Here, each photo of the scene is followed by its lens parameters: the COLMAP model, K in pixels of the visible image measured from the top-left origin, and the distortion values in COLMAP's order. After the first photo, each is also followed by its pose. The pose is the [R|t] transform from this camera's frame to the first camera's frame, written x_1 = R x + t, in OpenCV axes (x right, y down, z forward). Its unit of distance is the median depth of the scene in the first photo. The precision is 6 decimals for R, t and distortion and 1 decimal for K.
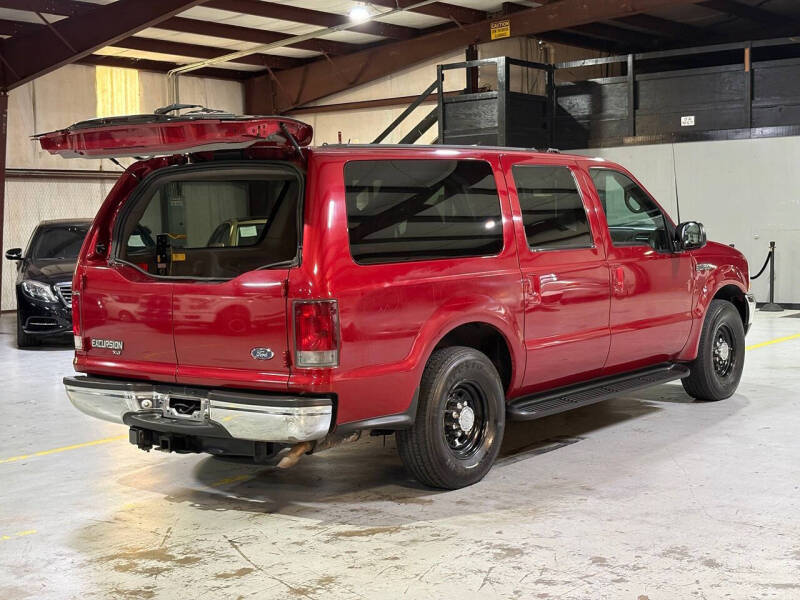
lens RADIAL K [[1207.9, 0, 403.9], [0, 1207.9, 296.1], [0, 0, 1]] dist [0.133241, 0.000000]
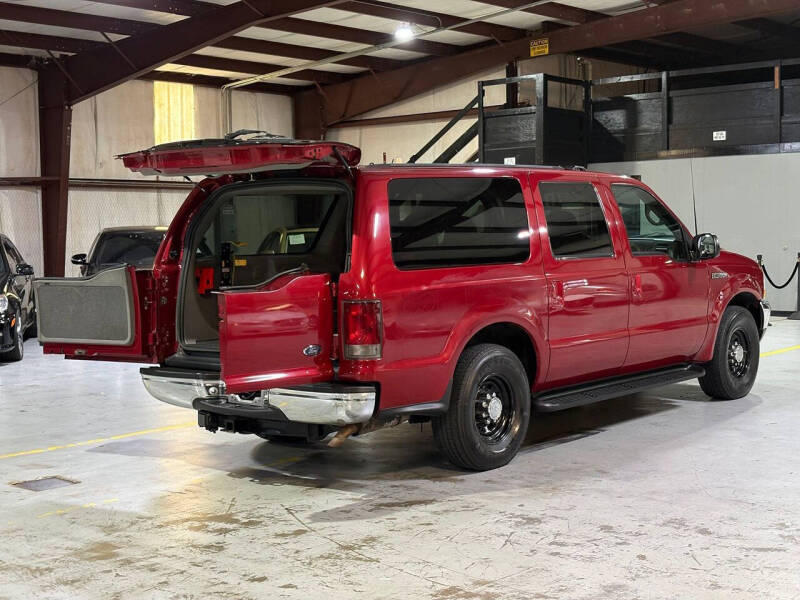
lens RADIAL K [[1207.9, 0, 404.2], [0, 1207.9, 301.7], [0, 0, 1]] dist [0.133241, 0.000000]
pose [[0.999337, 0.008849, -0.035324, 0.005718], [-0.008924, 0.999958, -0.001965, 0.005060], [0.035305, 0.002279, 0.999374, -0.114450]]
